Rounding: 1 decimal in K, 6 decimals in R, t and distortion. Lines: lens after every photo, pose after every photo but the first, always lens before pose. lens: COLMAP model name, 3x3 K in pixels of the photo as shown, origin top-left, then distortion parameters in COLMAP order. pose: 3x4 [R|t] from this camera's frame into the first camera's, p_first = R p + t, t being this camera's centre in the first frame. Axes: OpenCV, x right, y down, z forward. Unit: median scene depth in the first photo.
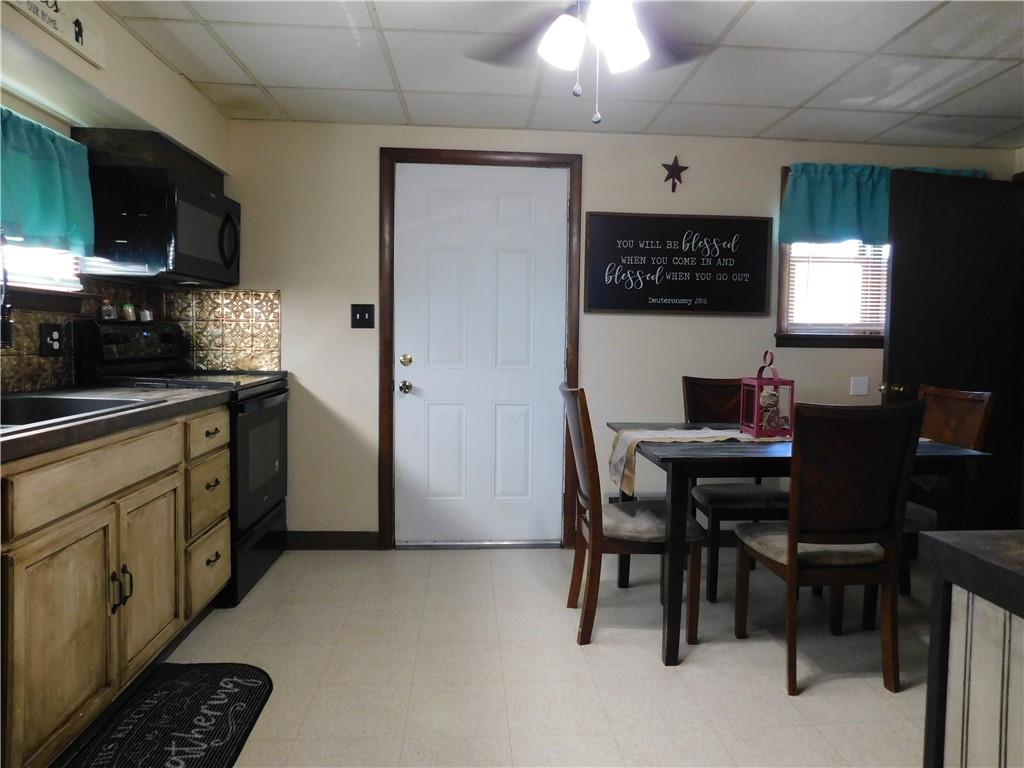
lens RADIAL K [[669.1, 0, 519.6], [0, 669.1, 380.1], [0, 0, 1]] dist [-0.069593, 0.046429]
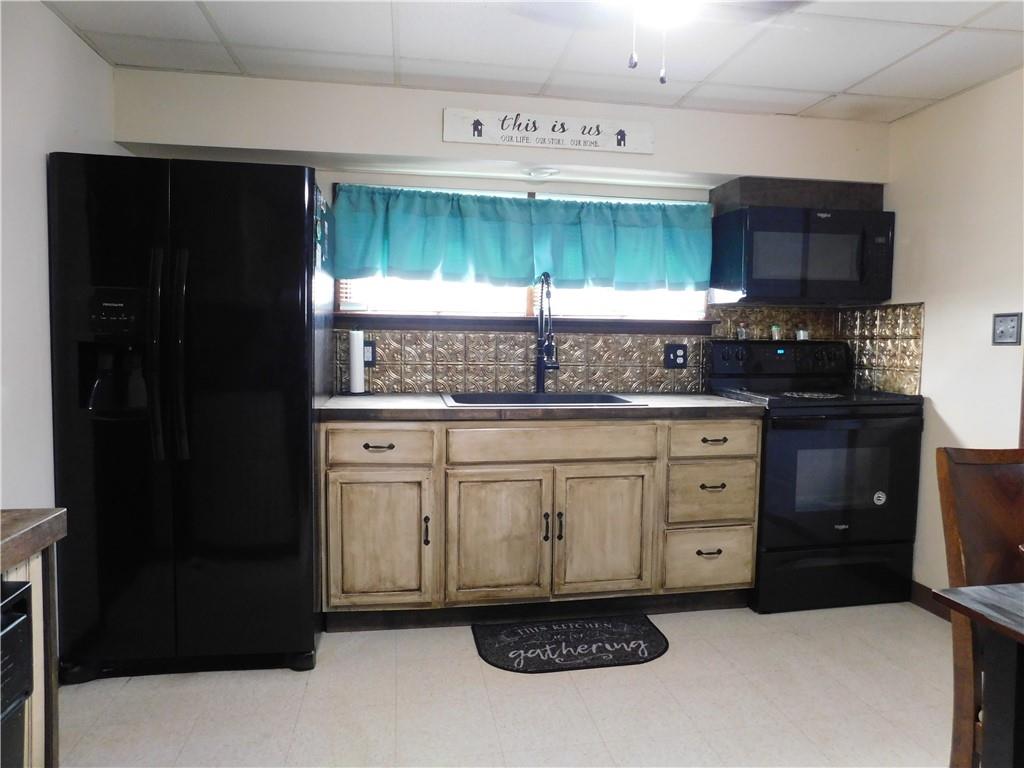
lens RADIAL K [[669.1, 0, 516.3], [0, 669.1, 380.5], [0, 0, 1]] dist [-0.069593, 0.046429]
pose [[0.096758, 0.042937, -0.994381, 0.662559], [-0.069033, 0.996953, 0.036331, -0.042056], [0.992911, 0.065130, 0.099427, 0.587326]]
